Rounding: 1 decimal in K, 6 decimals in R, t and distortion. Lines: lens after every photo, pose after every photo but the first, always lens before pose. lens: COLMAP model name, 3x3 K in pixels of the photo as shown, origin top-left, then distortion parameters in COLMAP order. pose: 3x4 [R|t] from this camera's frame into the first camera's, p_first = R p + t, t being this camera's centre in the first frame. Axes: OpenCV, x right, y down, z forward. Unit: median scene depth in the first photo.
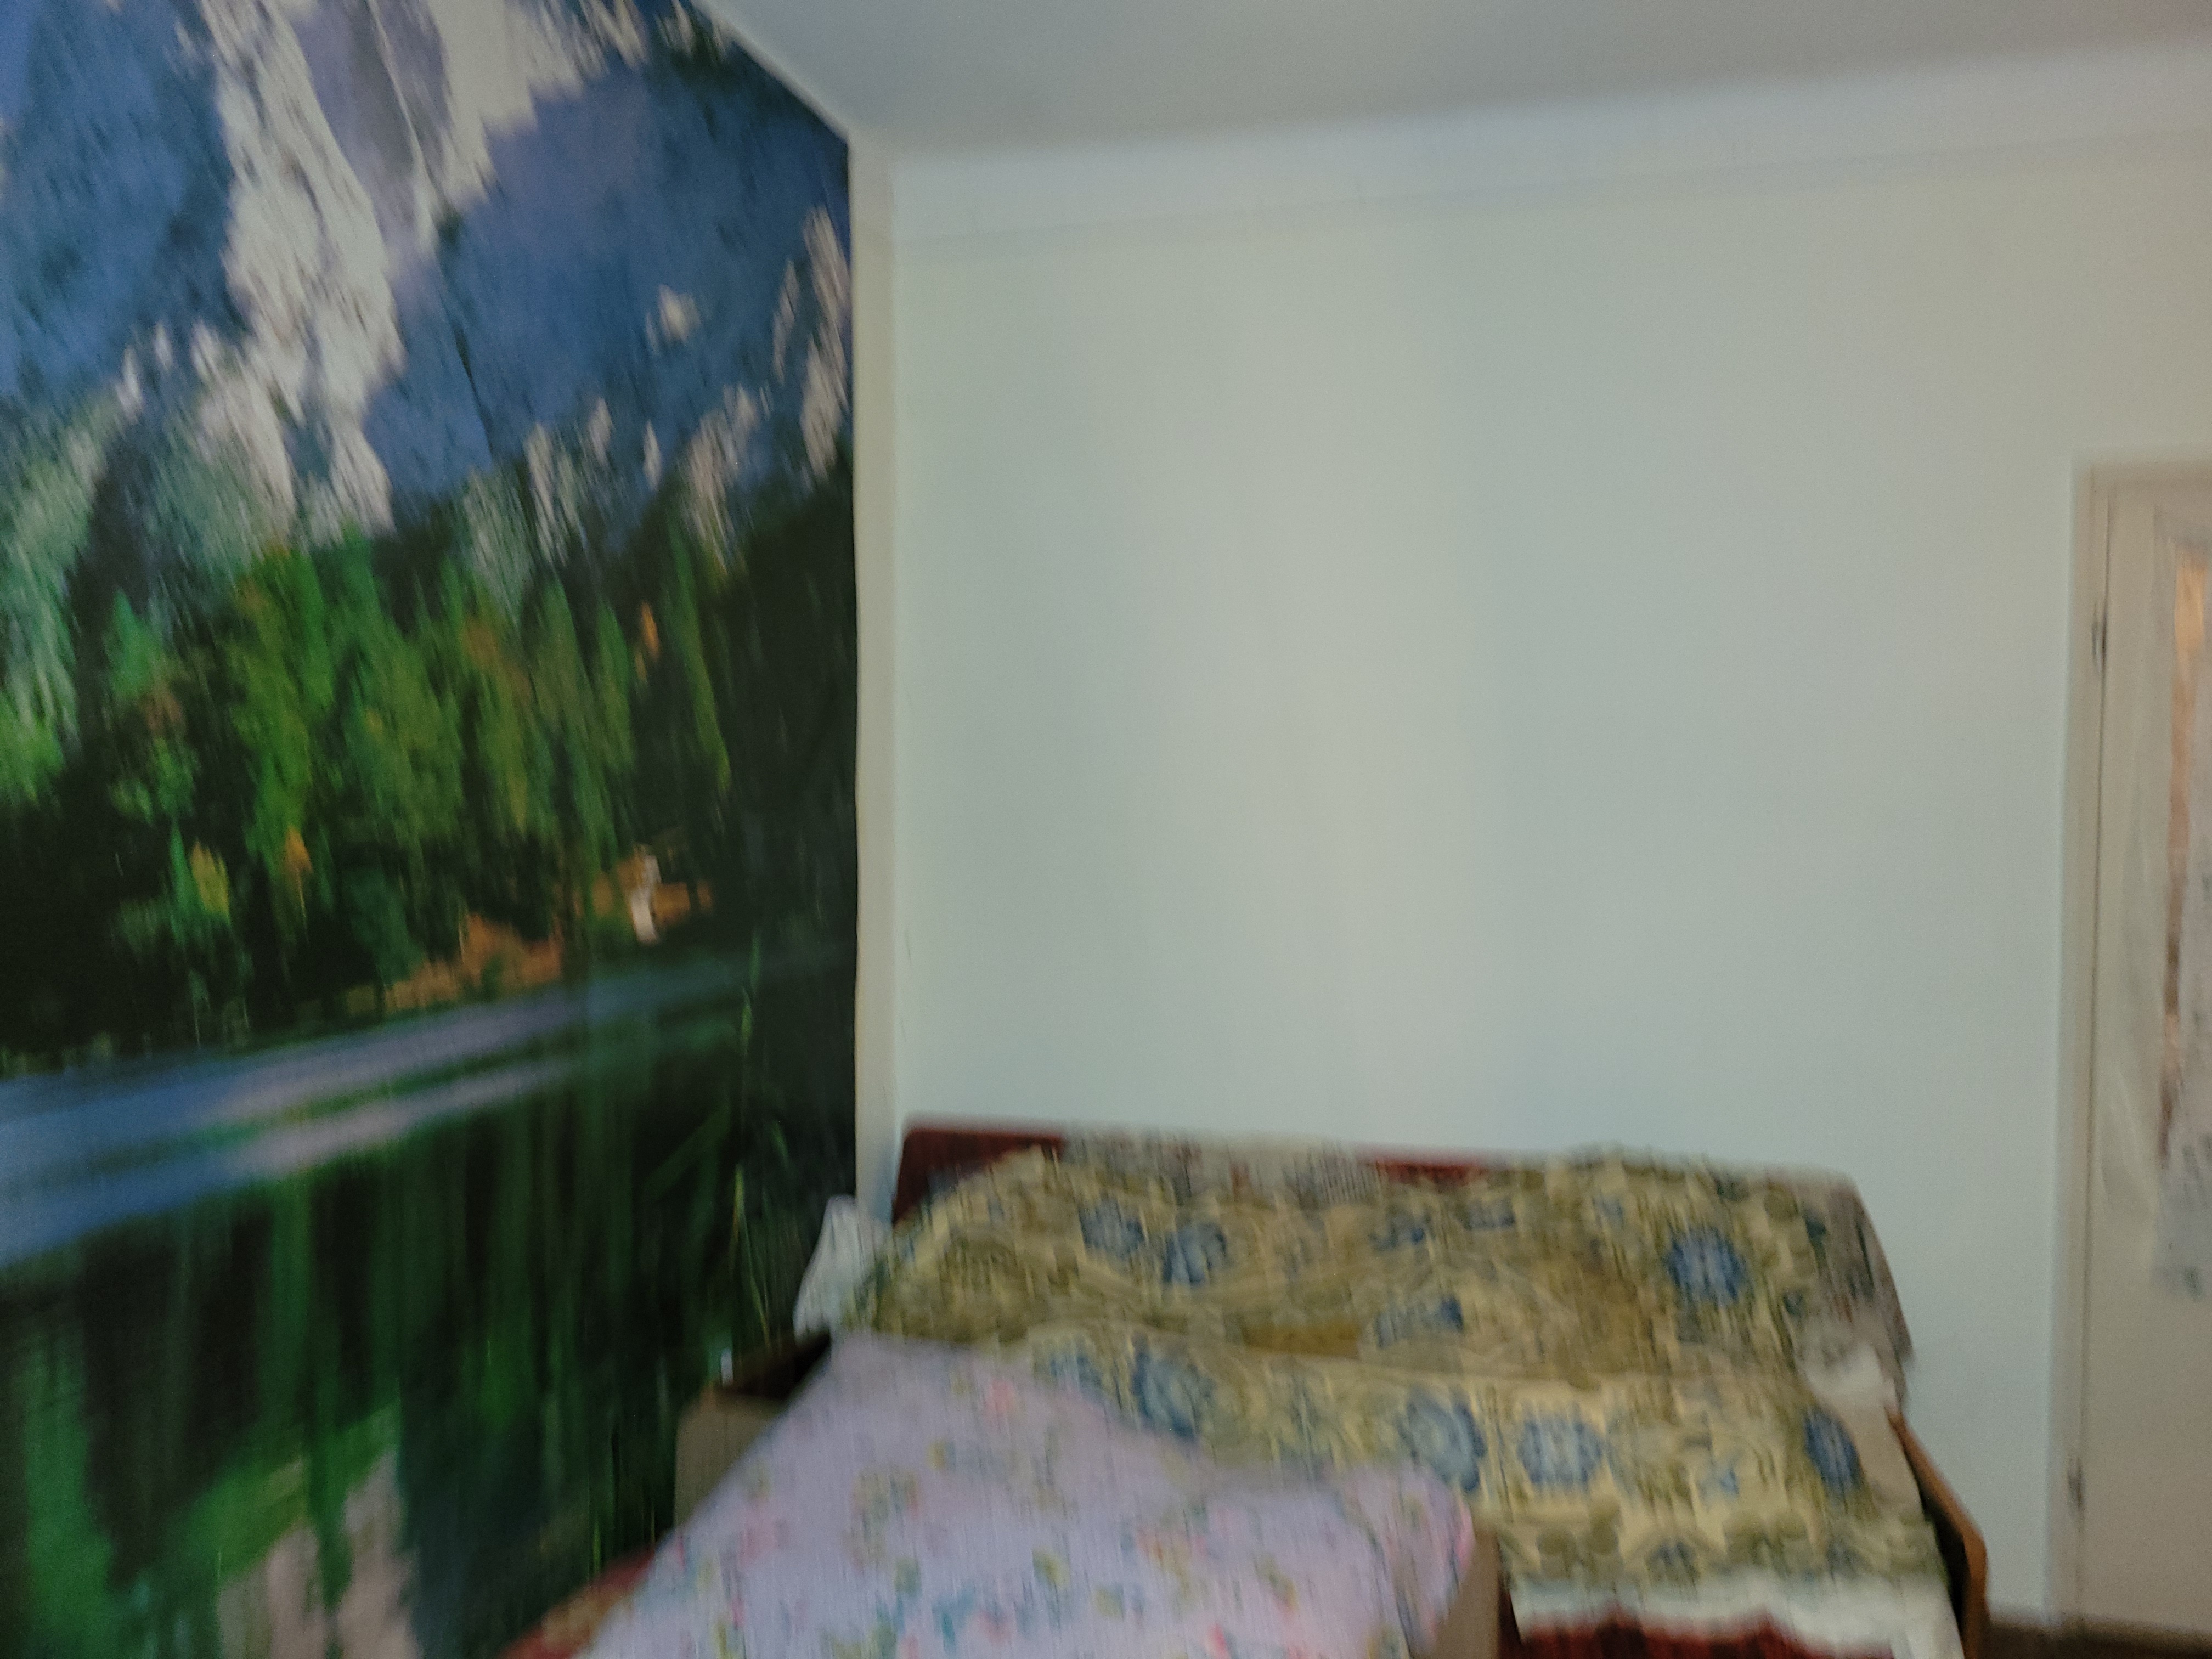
lens RADIAL K [[1701.2, 0, 1118.6], [0, 1701.2, 822.1], [0, 0, 1]] dist [0.058787, -0.050332]
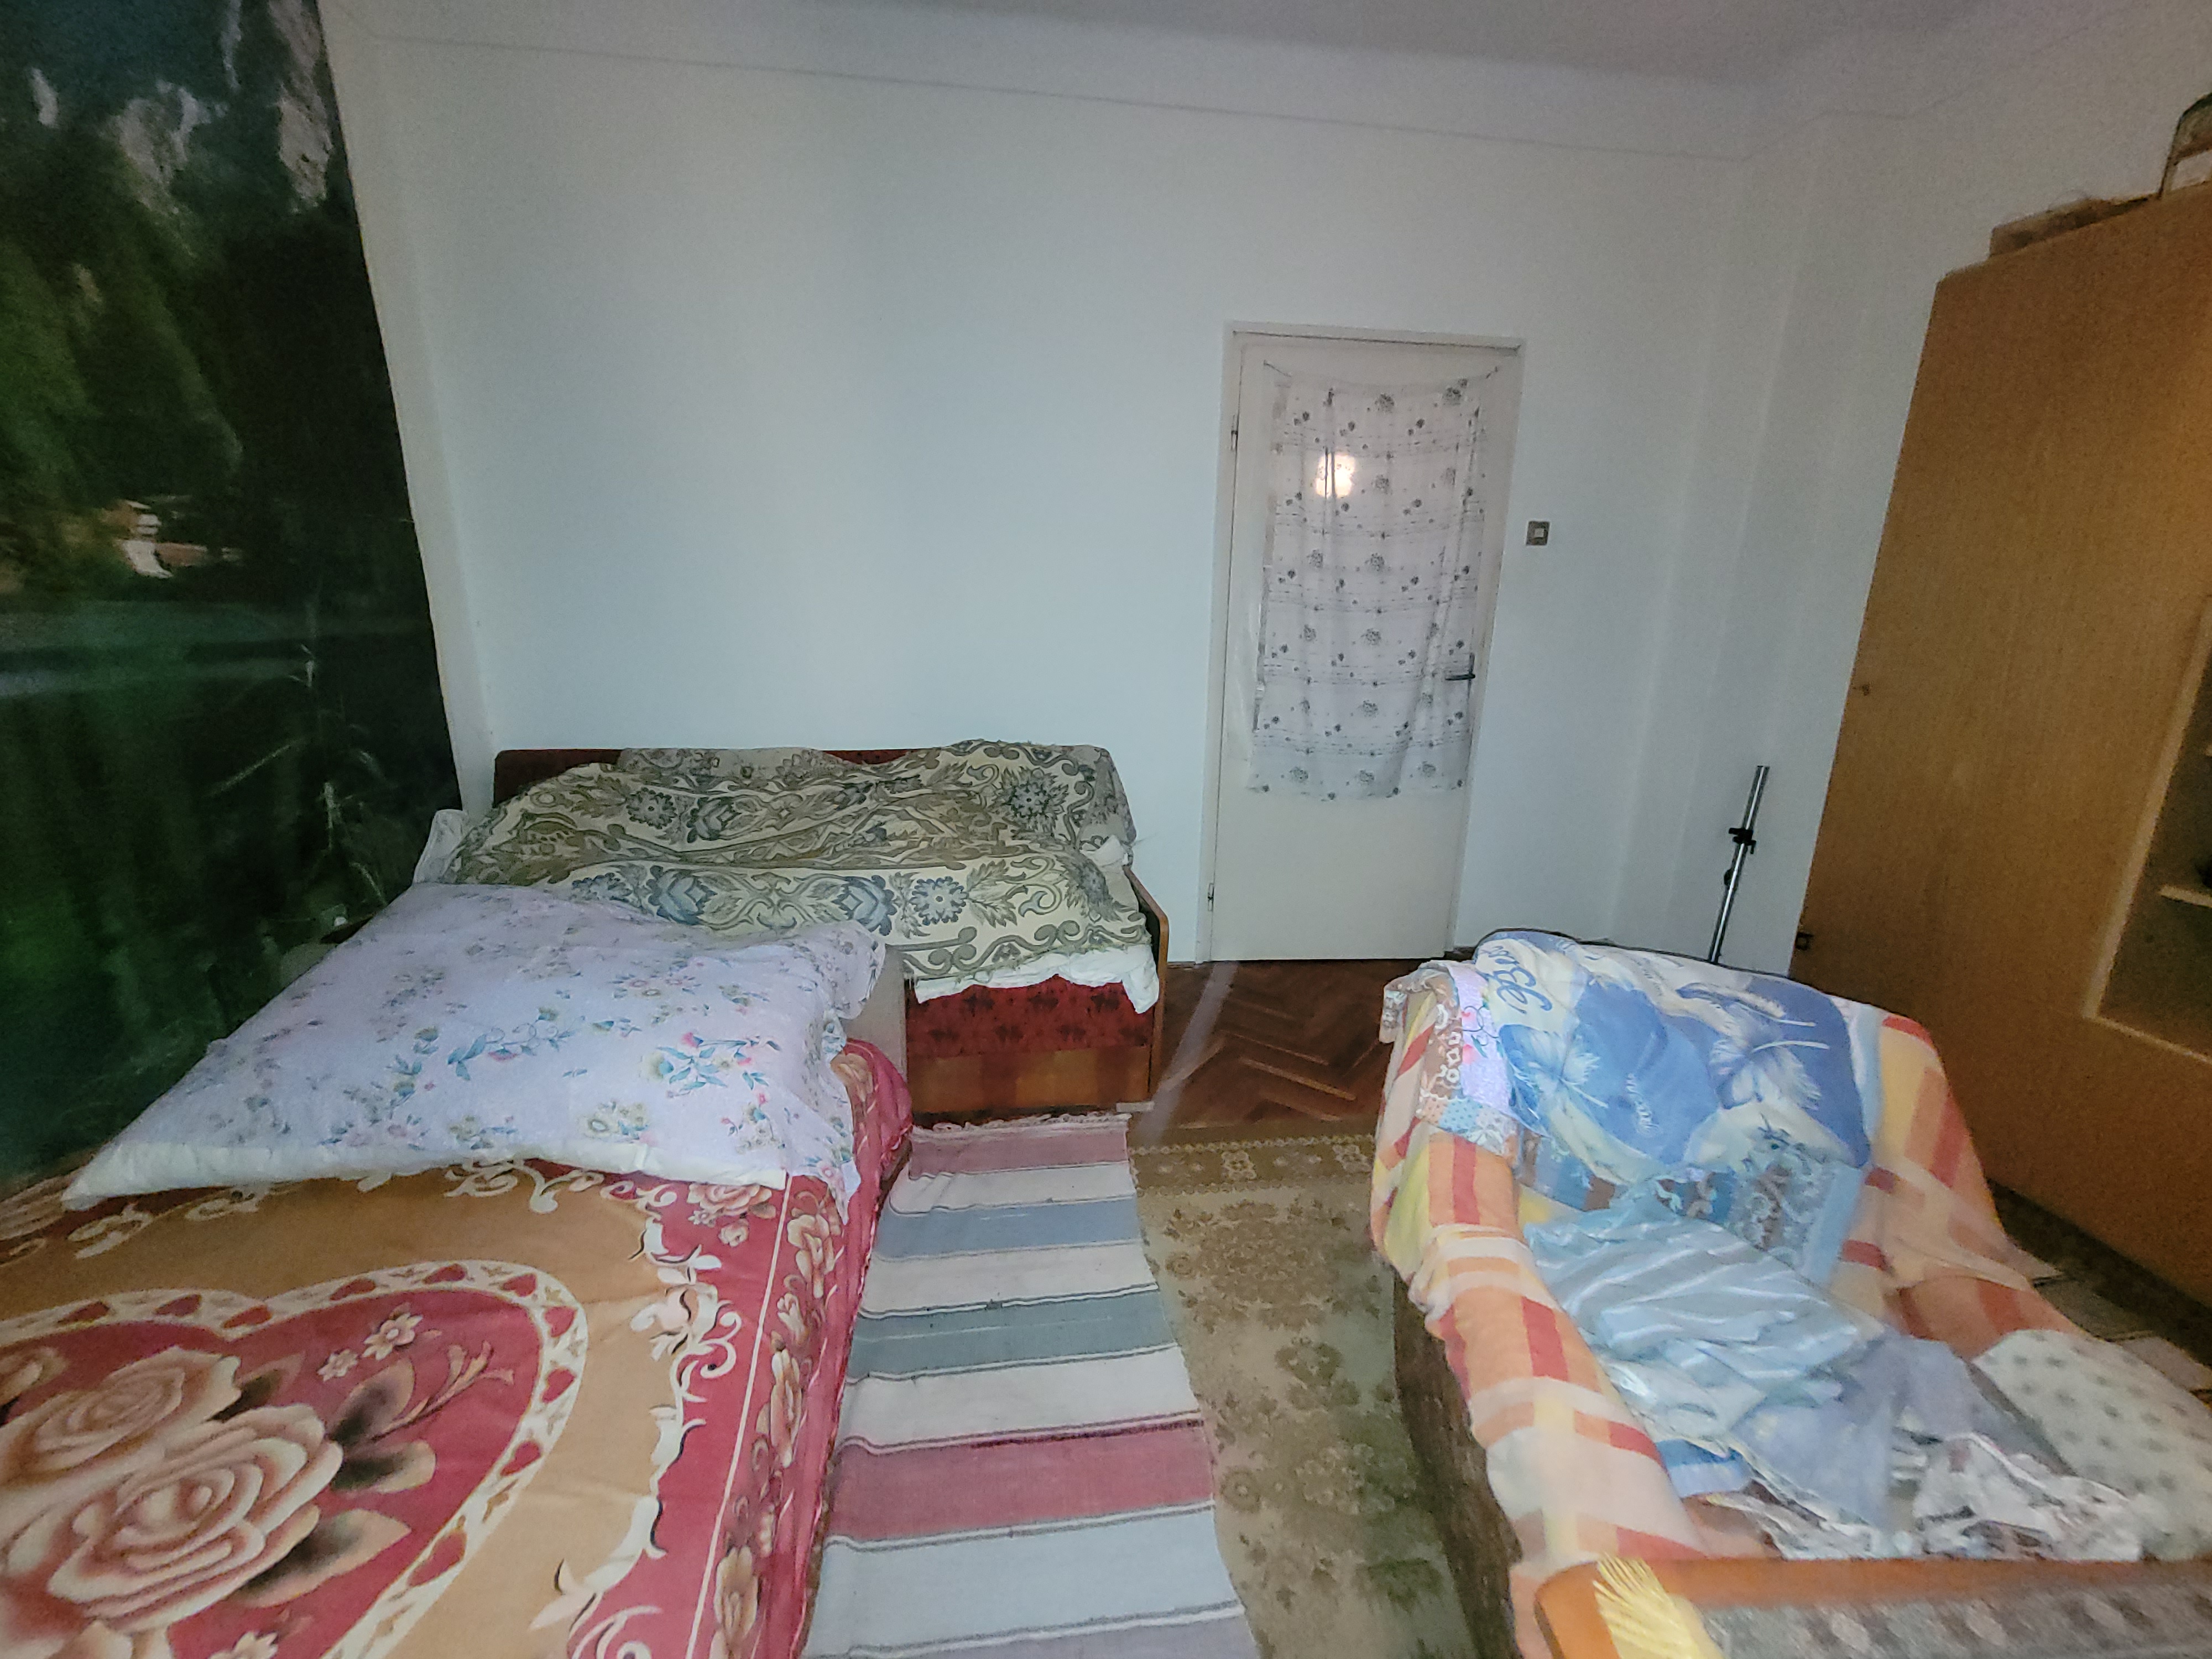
lens RADIAL K [[875.1, 0, 1090.1], [0, 875.1, 830.6], [0, 0, 1]] dist [0.002784, 0.000400]
pose [[0.931497, -0.087253, 0.353128, 0.098415], [0.008165, 0.975575, 0.219515, 0.114367], [-0.363656, -0.201595, 0.909458, 0.194609]]
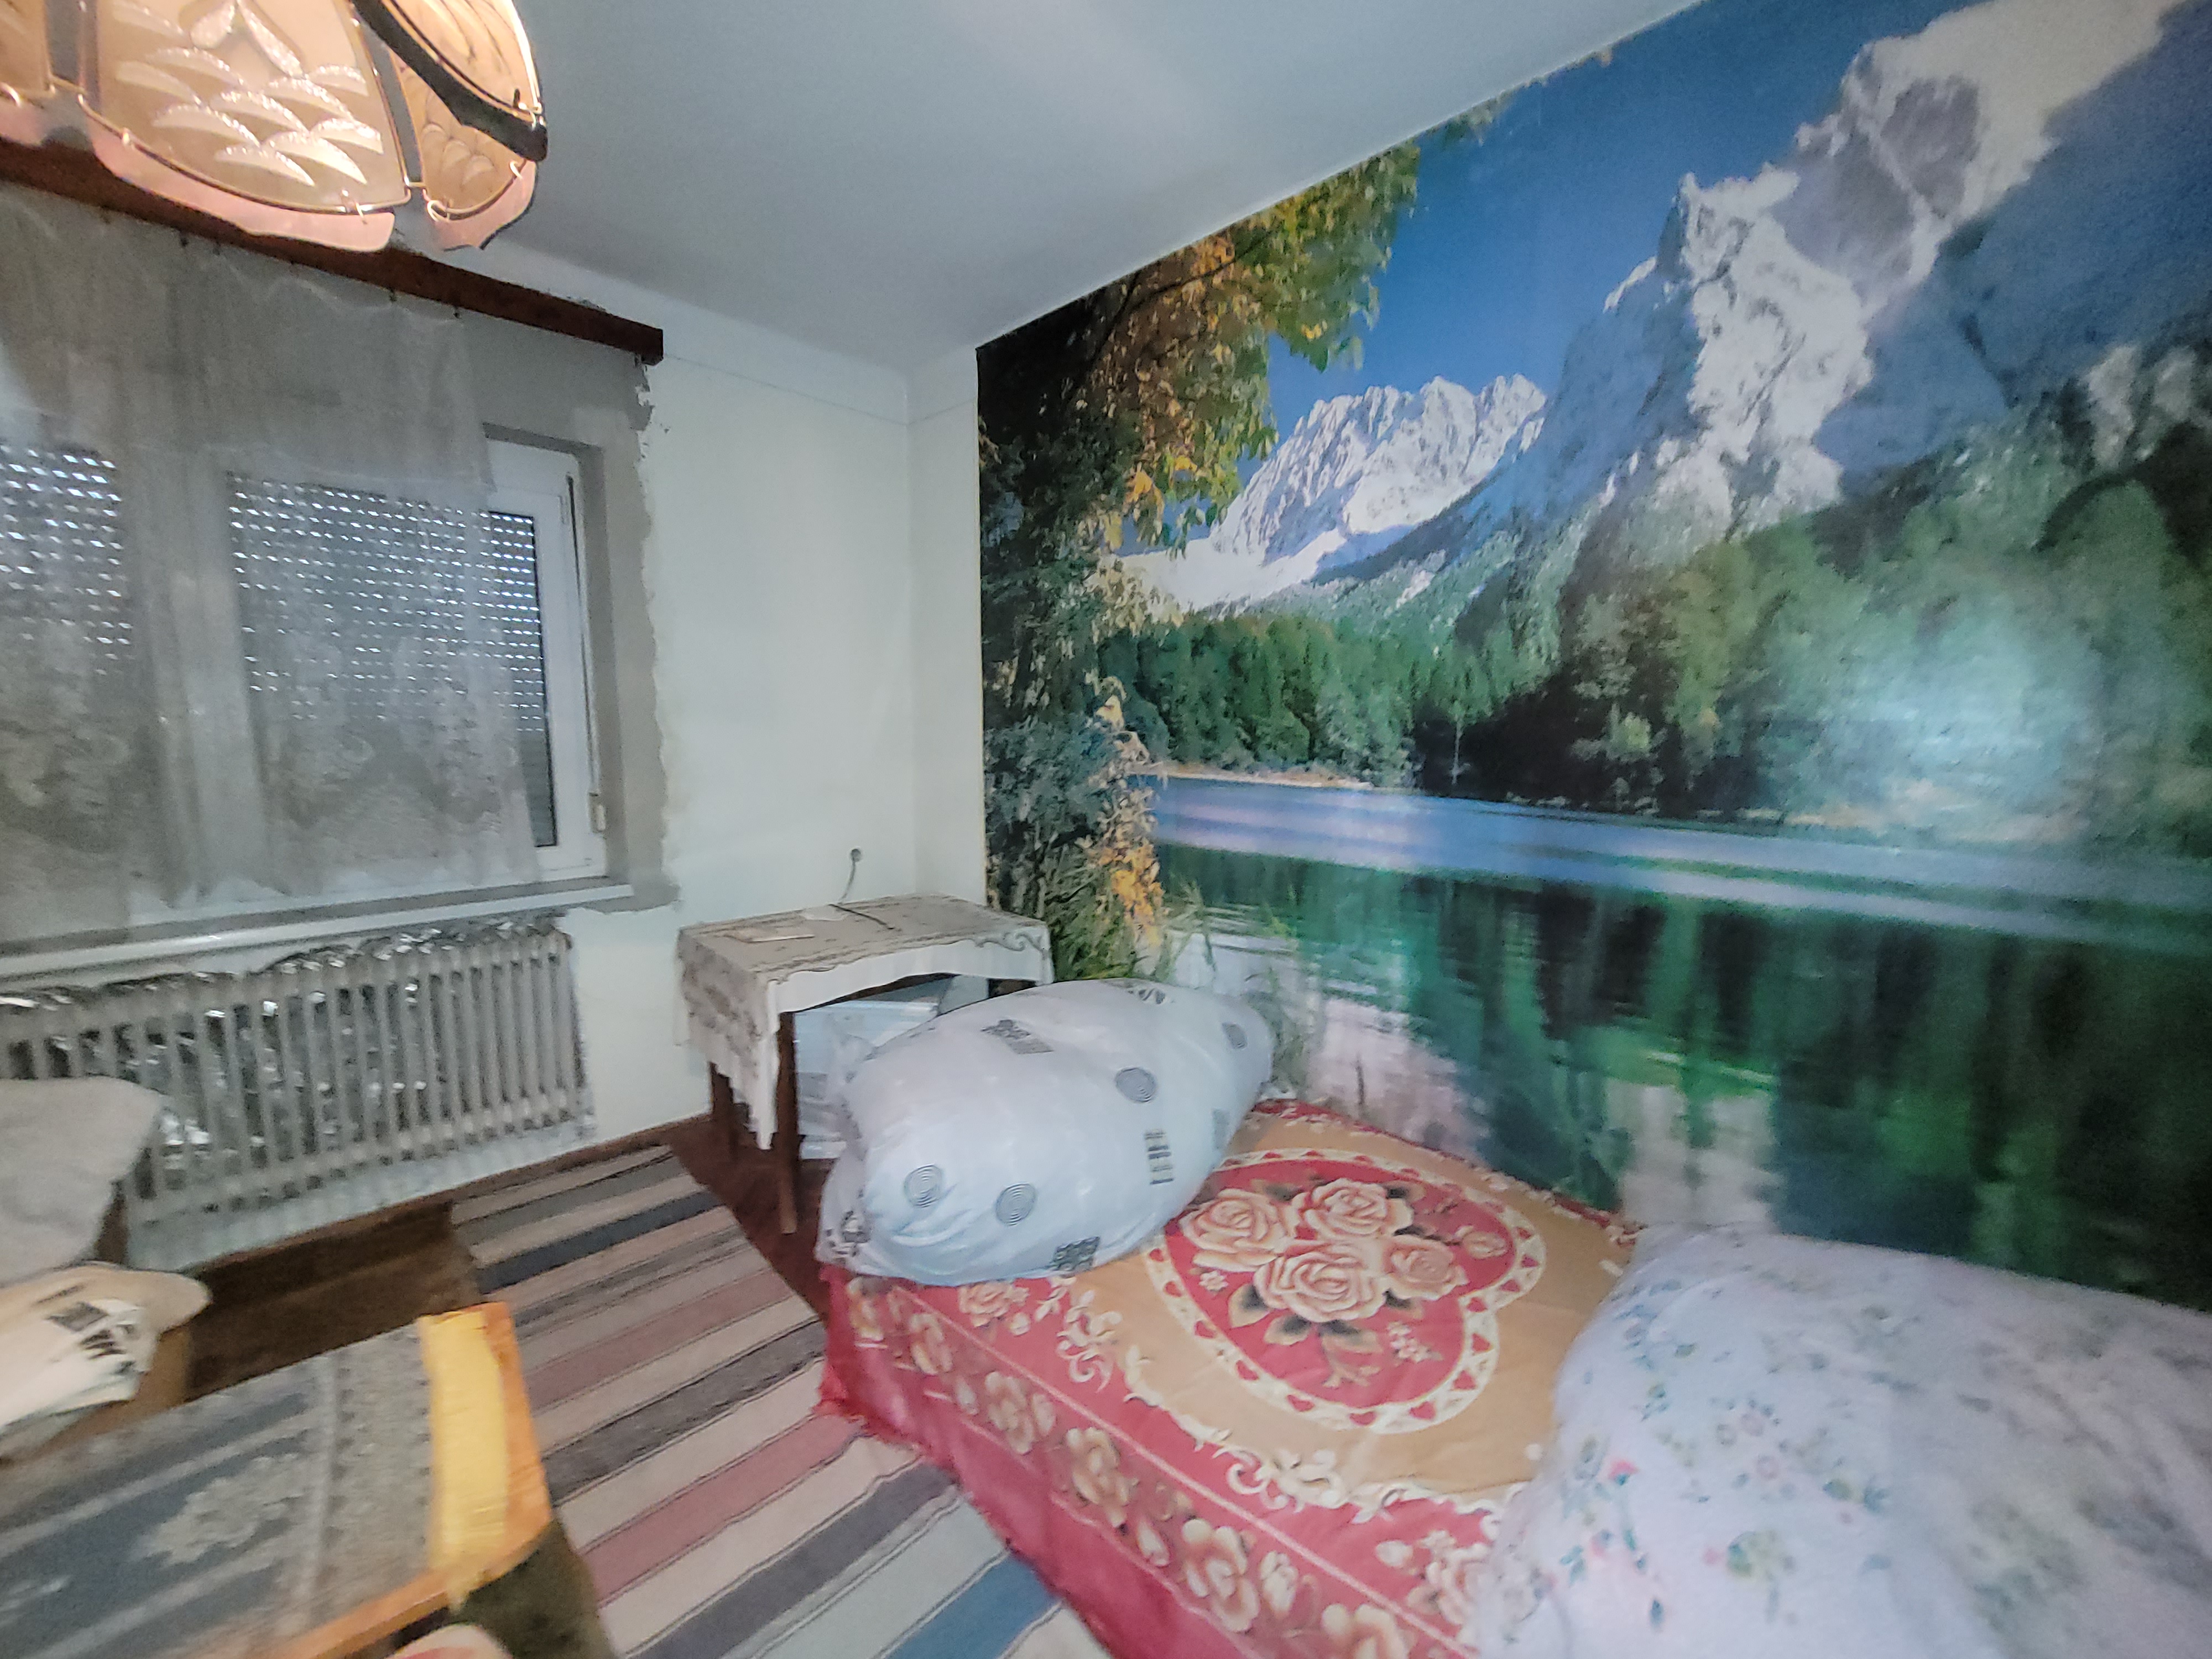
lens RADIAL K [[875.1, 0, 1097.9], [0, 875.1, 828.3], [0, 0, 1]] dist [0.002784, 0.000400]
pose [[-0.503980, 0.100154, -0.857889, 0.487544], [-0.036509, 0.989896, 0.137013, 0.021311], [0.862943, 0.100372, -0.495232, 0.722876]]
